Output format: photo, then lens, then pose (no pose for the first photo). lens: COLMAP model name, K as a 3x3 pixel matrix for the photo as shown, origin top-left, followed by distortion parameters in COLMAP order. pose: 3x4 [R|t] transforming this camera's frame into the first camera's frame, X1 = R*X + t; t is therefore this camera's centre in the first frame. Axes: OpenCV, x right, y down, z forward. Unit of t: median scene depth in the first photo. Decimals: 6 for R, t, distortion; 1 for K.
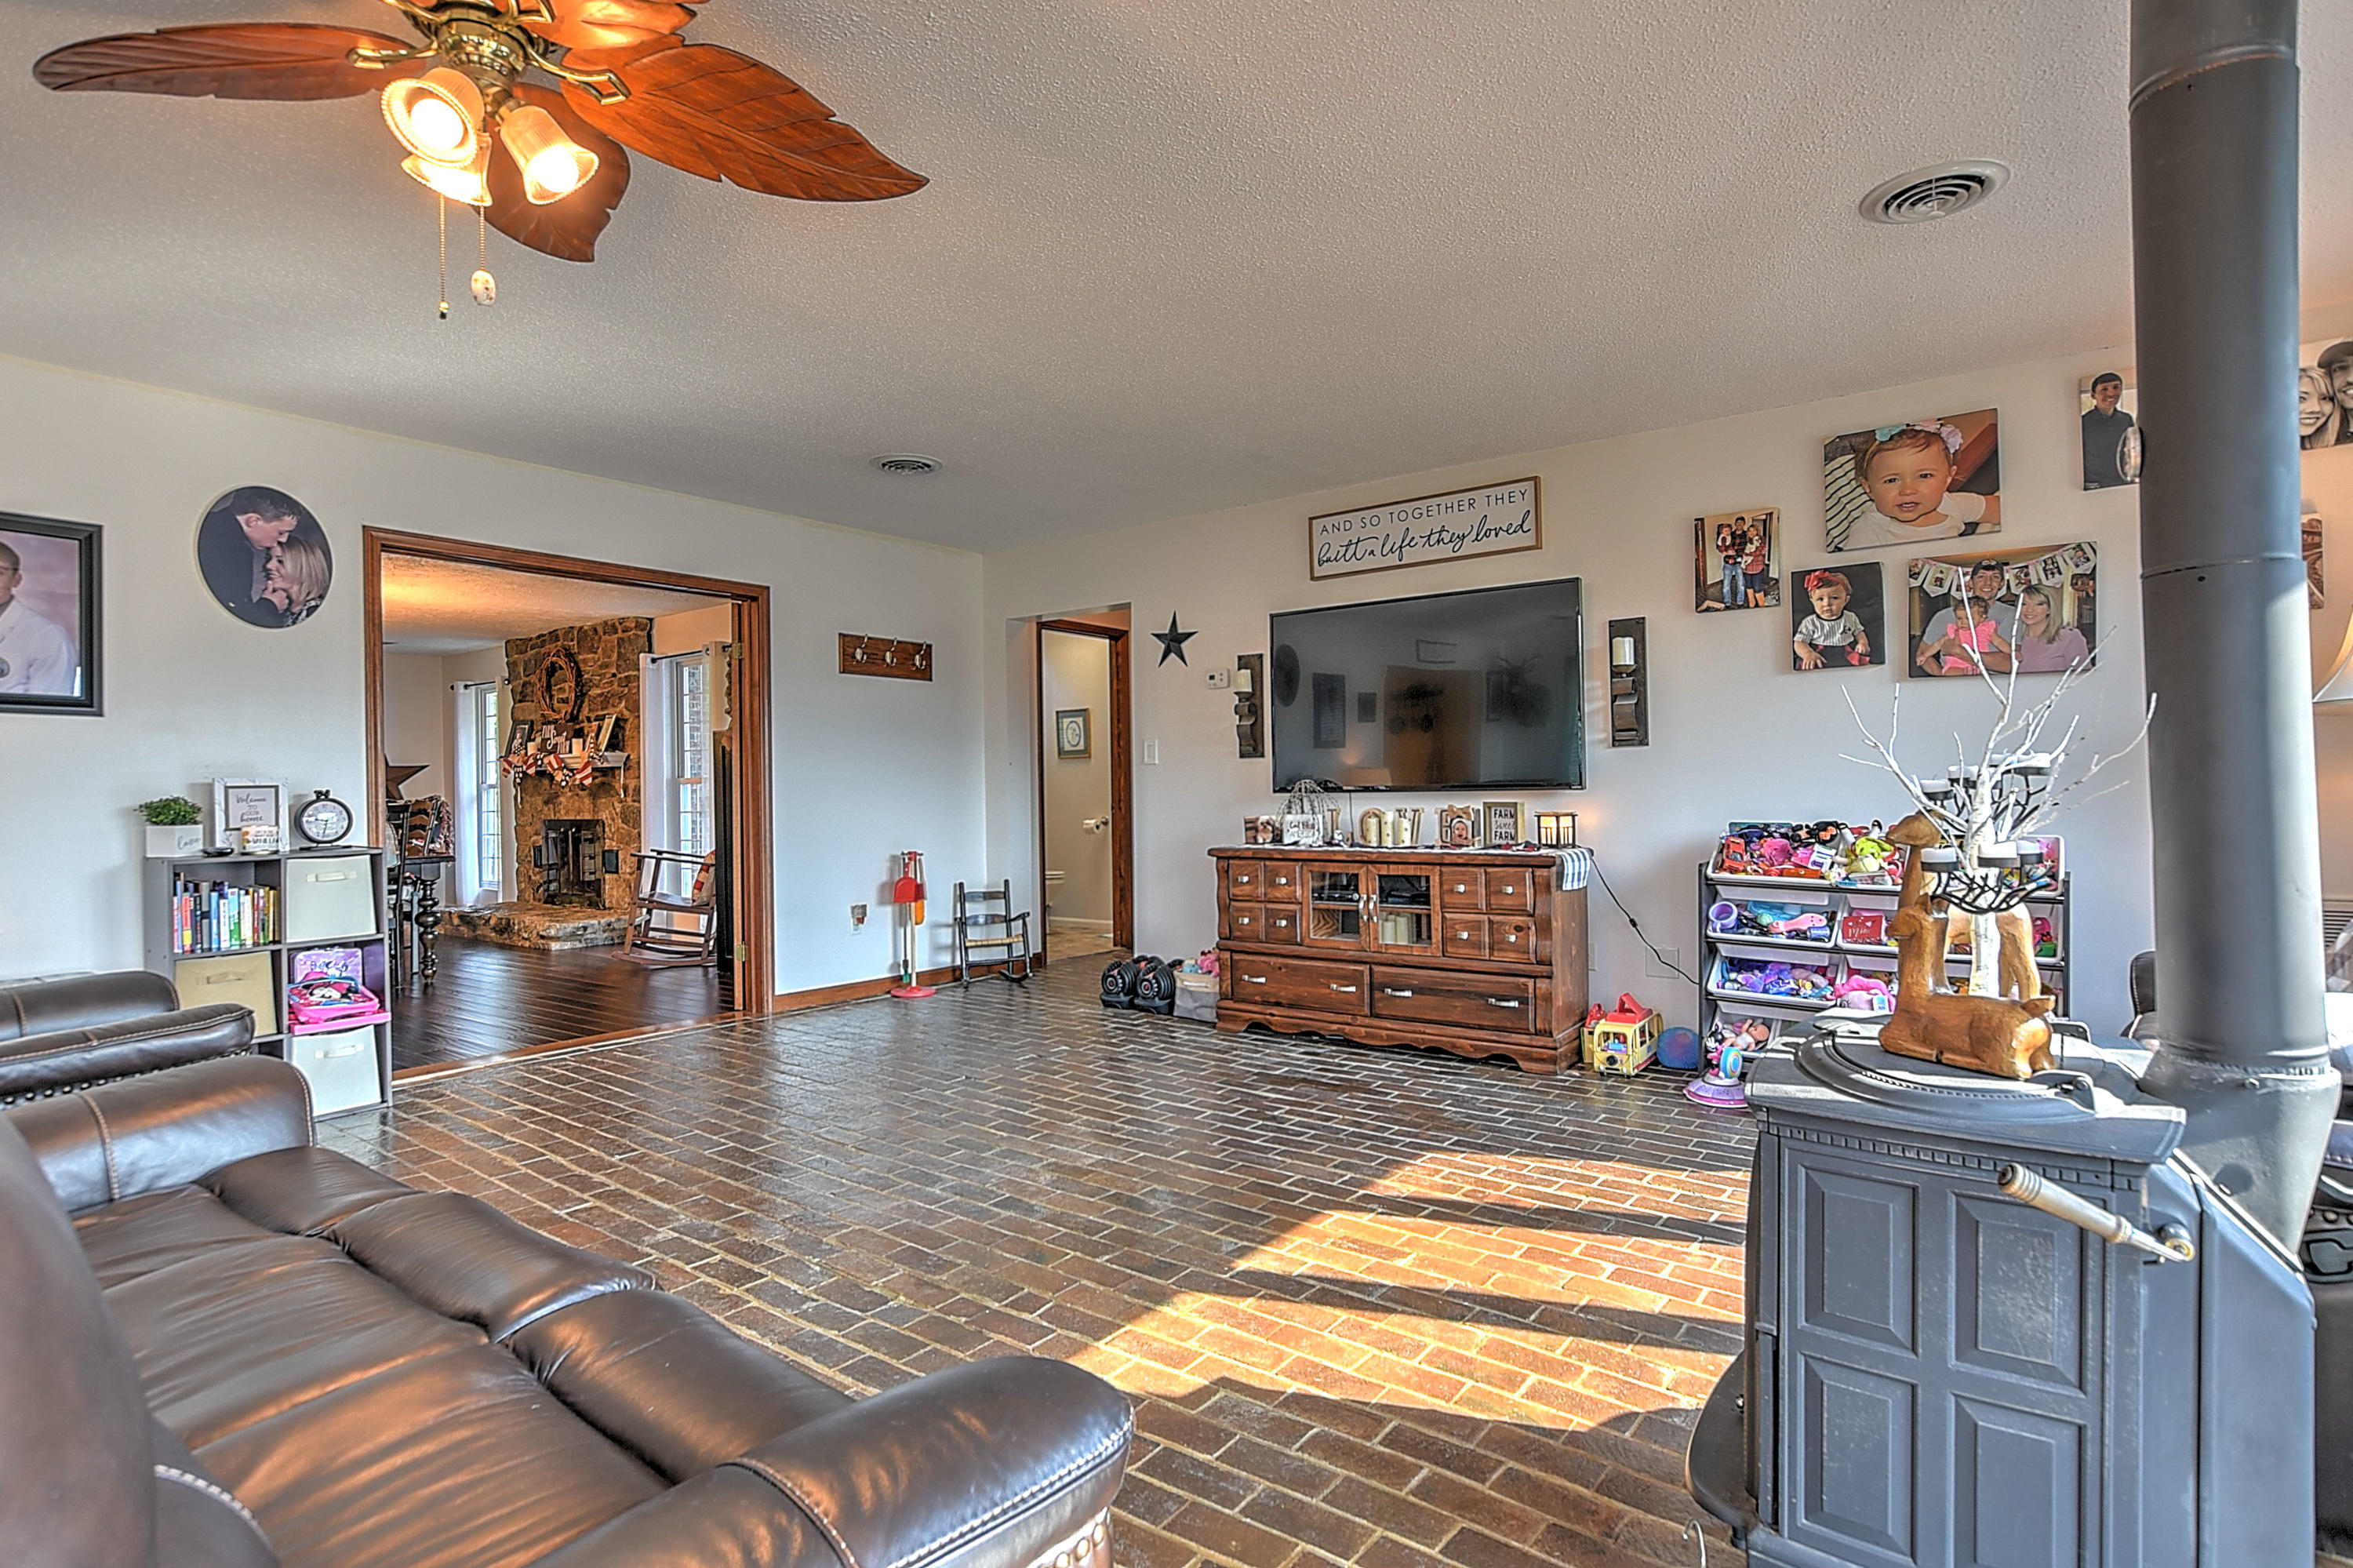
lens RADIAL K [[1192.0, 0, 1157.7], [0, 1192.0, 783.3], [0, 0, 1]] dist [-0.014749, 0.005392]
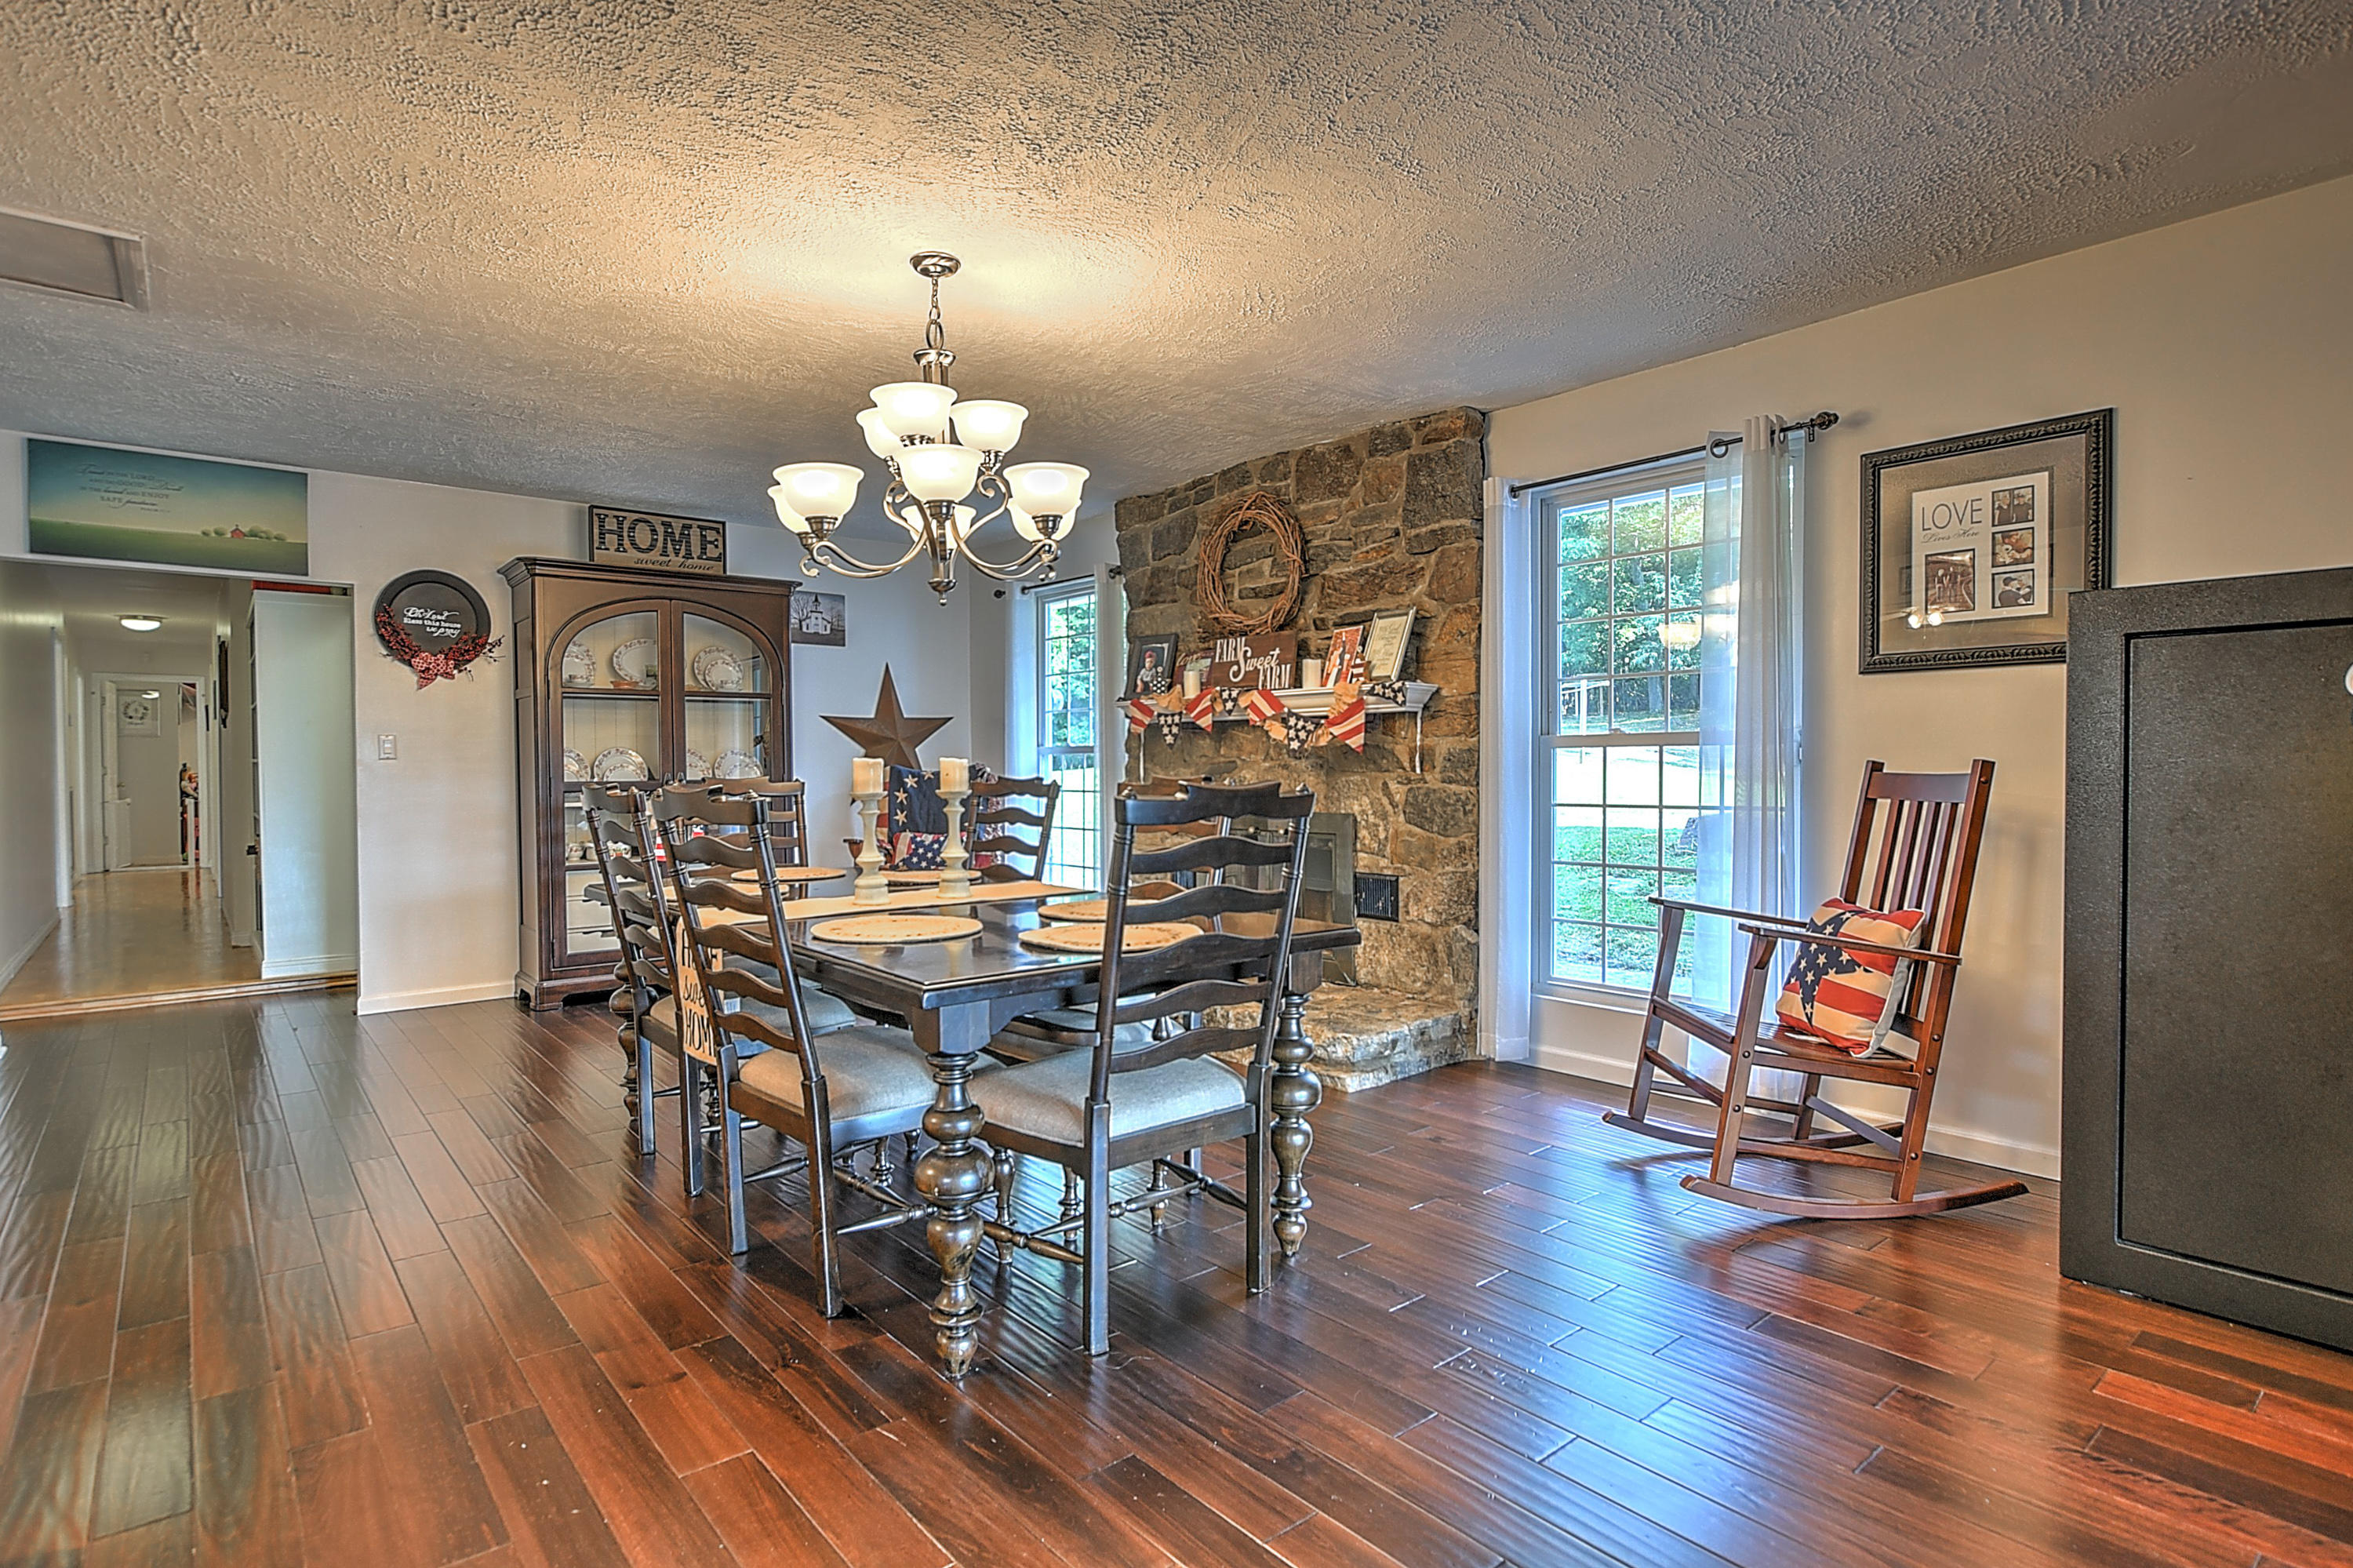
lens RADIAL K [[1192.0, 0, 1171.5], [0, 1192.0, 792.1], [0, 0, 1]] dist [-0.014749, 0.005392]
pose [[0.975098, 0.014925, -0.221273, -0.912163], [-0.007696, 0.999409, 0.033496, 0.008033], [0.221642, -0.030959, 0.974637, 0.998519]]
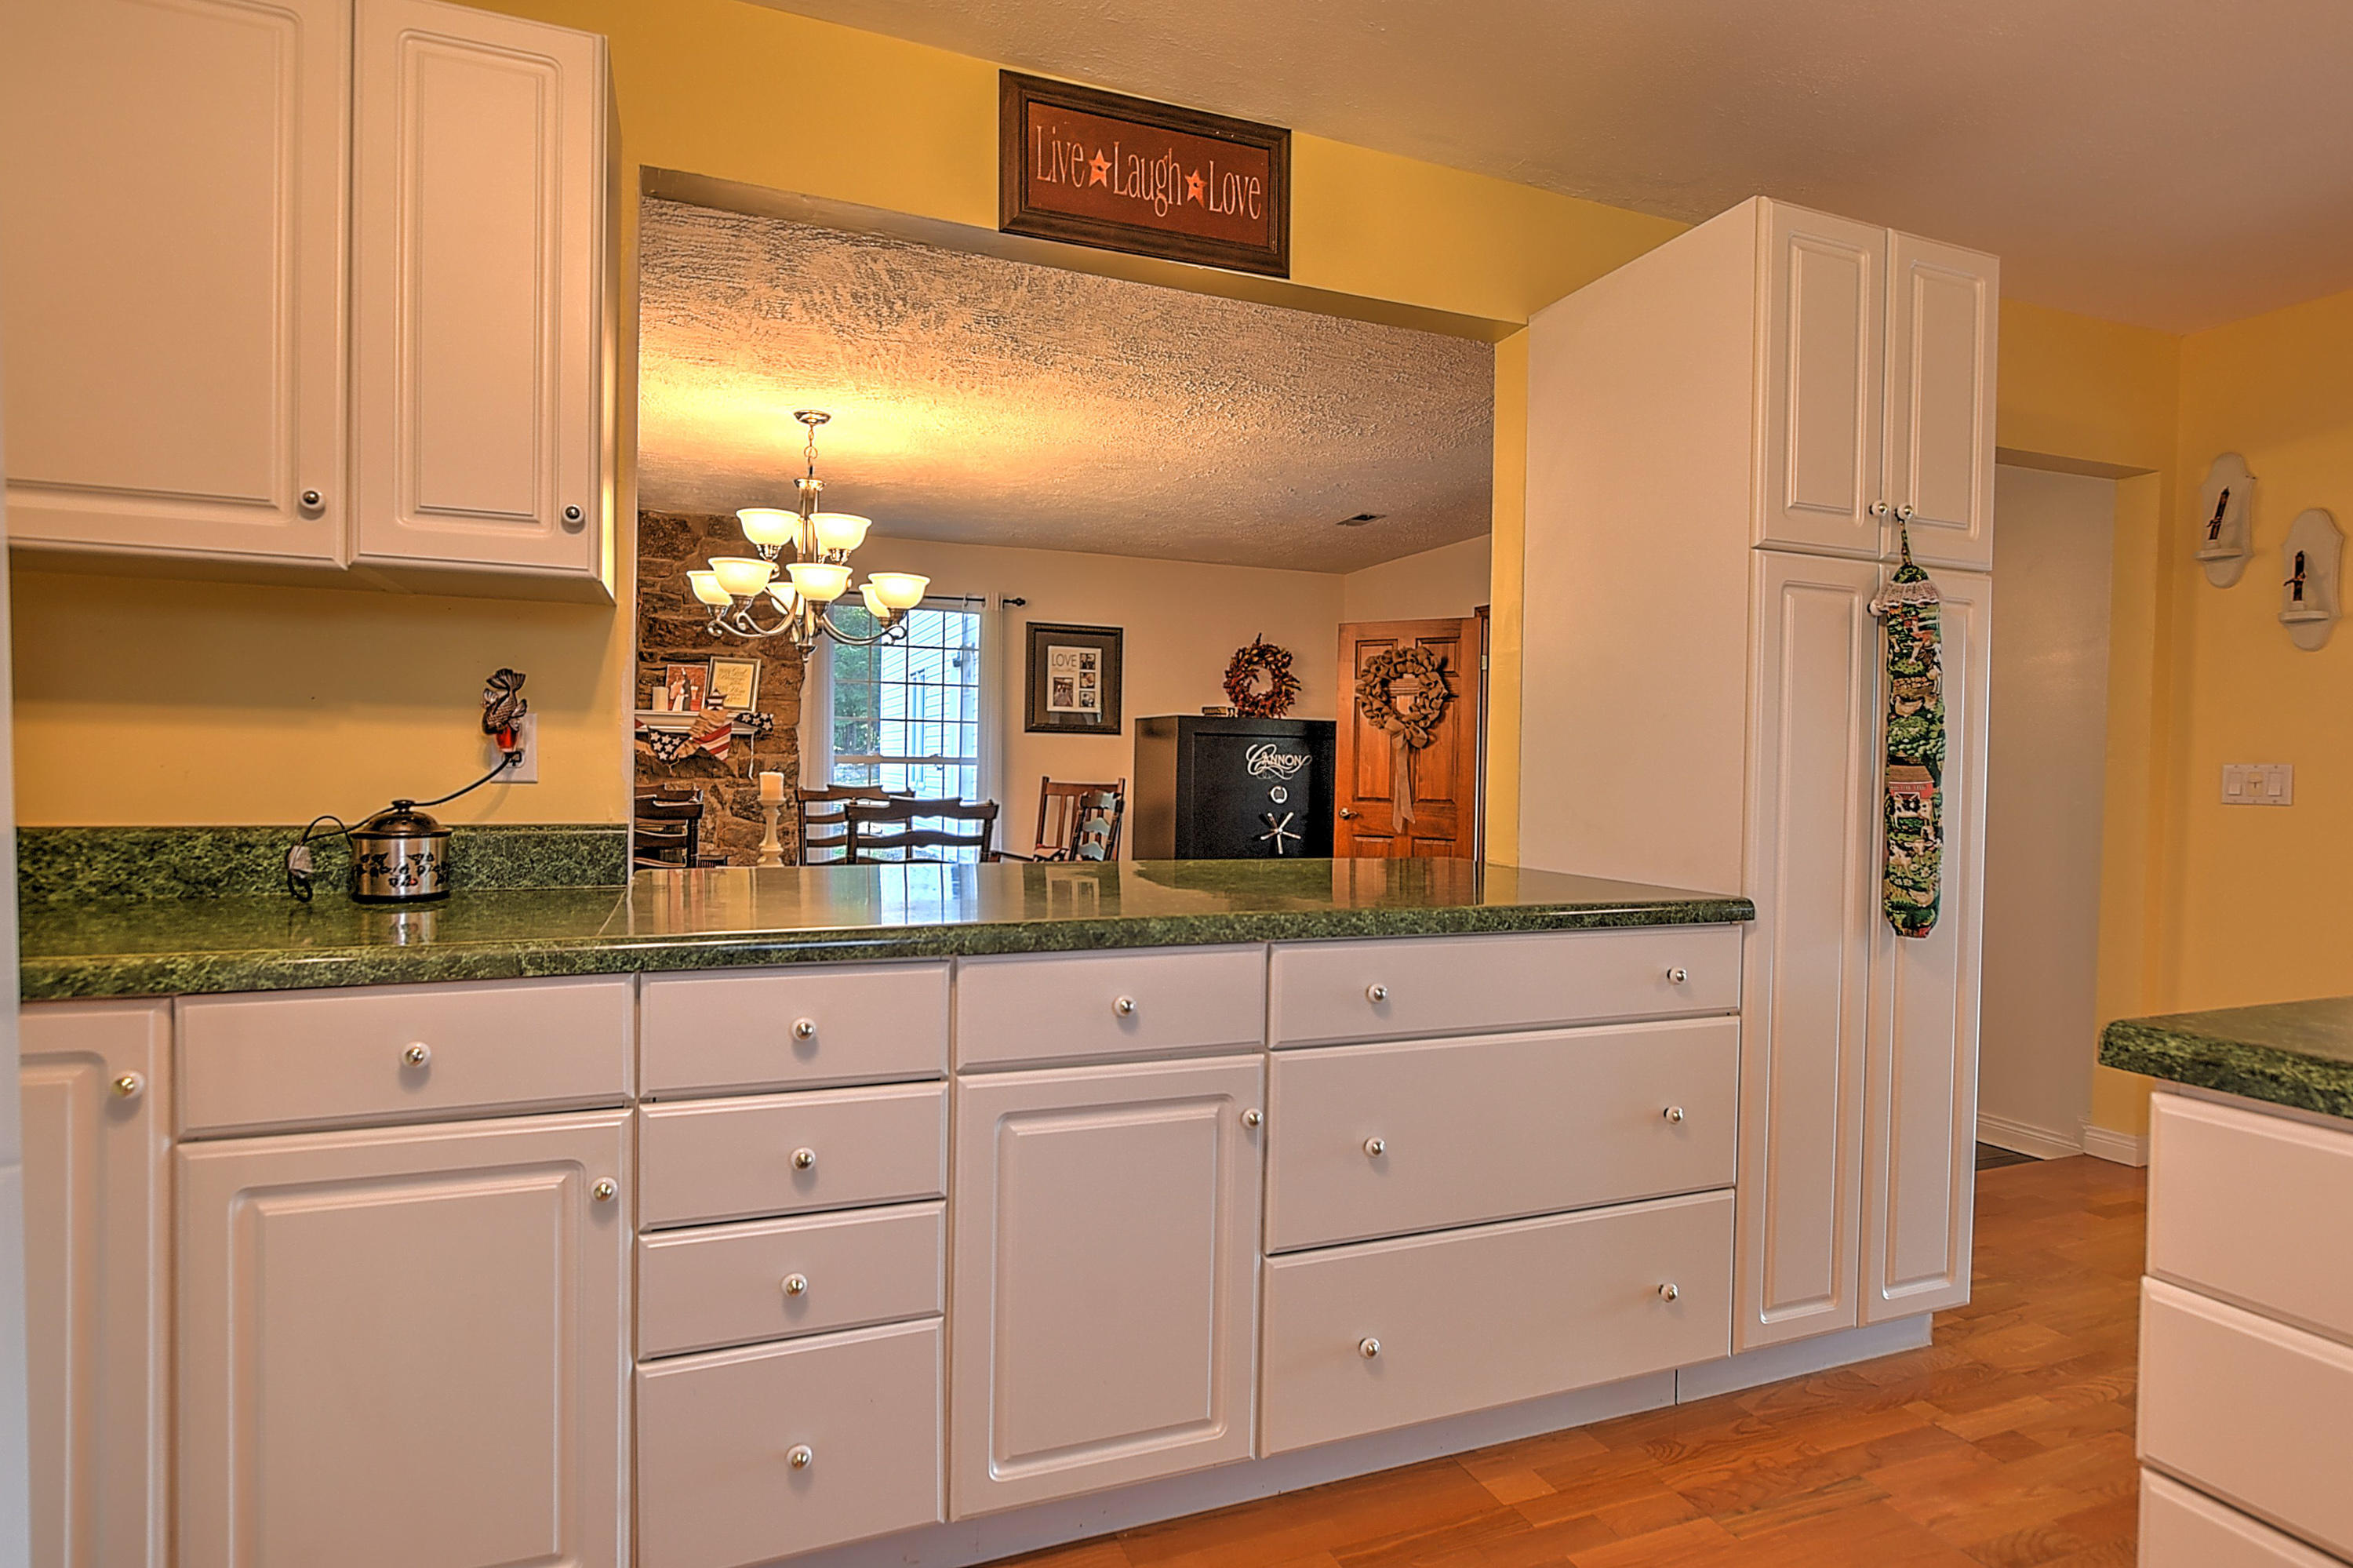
lens RADIAL K [[1192.0, 0, 1136.9], [0, 1192.0, 791.5], [0, 0, 1]] dist [-0.014749, 0.005392]
pose [[0.532603, 0.008215, 0.846325, -1.904739], [-0.033960, 0.999355, 0.011672, 0.007029], [-0.845684, -0.034958, 0.532538, 0.907002]]
